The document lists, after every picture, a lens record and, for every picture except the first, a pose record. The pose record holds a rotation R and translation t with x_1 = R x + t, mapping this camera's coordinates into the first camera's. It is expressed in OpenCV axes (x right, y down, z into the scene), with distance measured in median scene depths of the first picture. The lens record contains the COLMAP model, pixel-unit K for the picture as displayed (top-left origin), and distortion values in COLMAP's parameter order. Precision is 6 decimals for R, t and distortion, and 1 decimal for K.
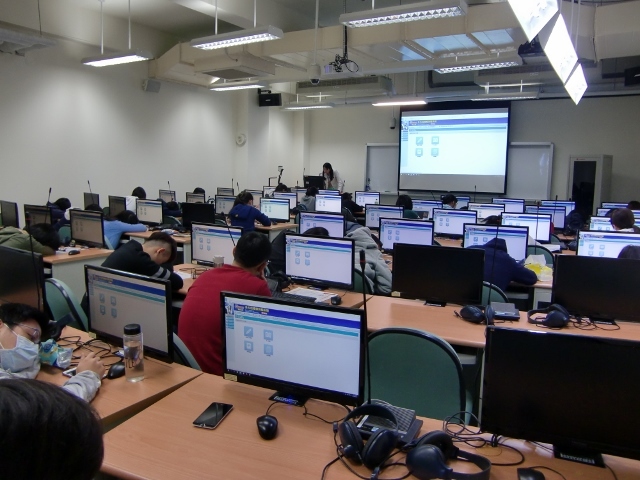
lens RADIAL K [[493.5, 0, 321.8], [0, 493.5, 231.6], [0, 0, 1]] dist [-0.110722, 0.090675]
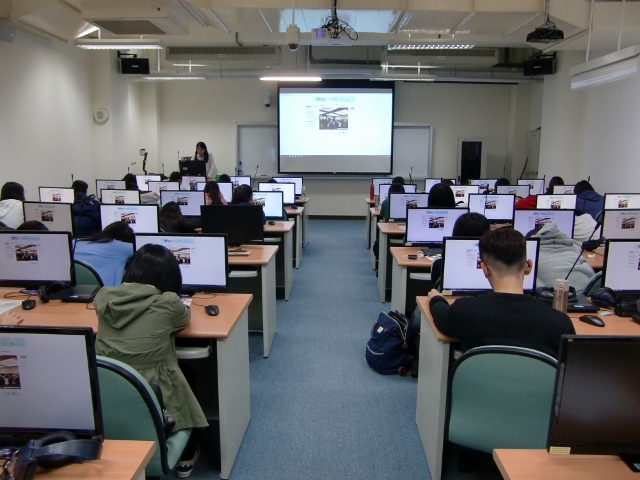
lens RADIAL K [[496.5, 0, 322.2], [0, 496.5, 231.3], [0, 0, 1]] dist [-0.110241, 0.094084]
pose [[0.865181, -0.090981, 0.493138, -0.458892], [0.070358, 0.995700, 0.060261, -0.050058], [-0.496500, -0.017440, 0.867861, 0.286492]]
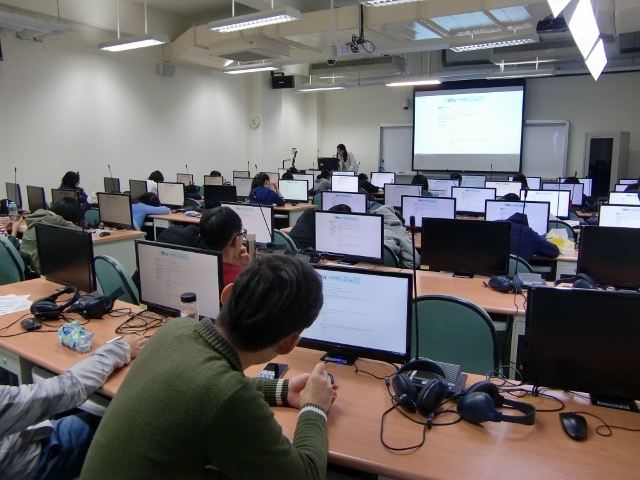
lens RADIAL K [[496.5, 0, 322.2], [0, 496.5, 231.3], [0, 0, 1]] dist [-0.110241, 0.094084]
pose [[0.999740, -0.013895, -0.018101, -0.021513], [0.014474, 0.999374, 0.032271, 0.007273], [0.017641, -0.032525, 0.999315, -0.019683]]
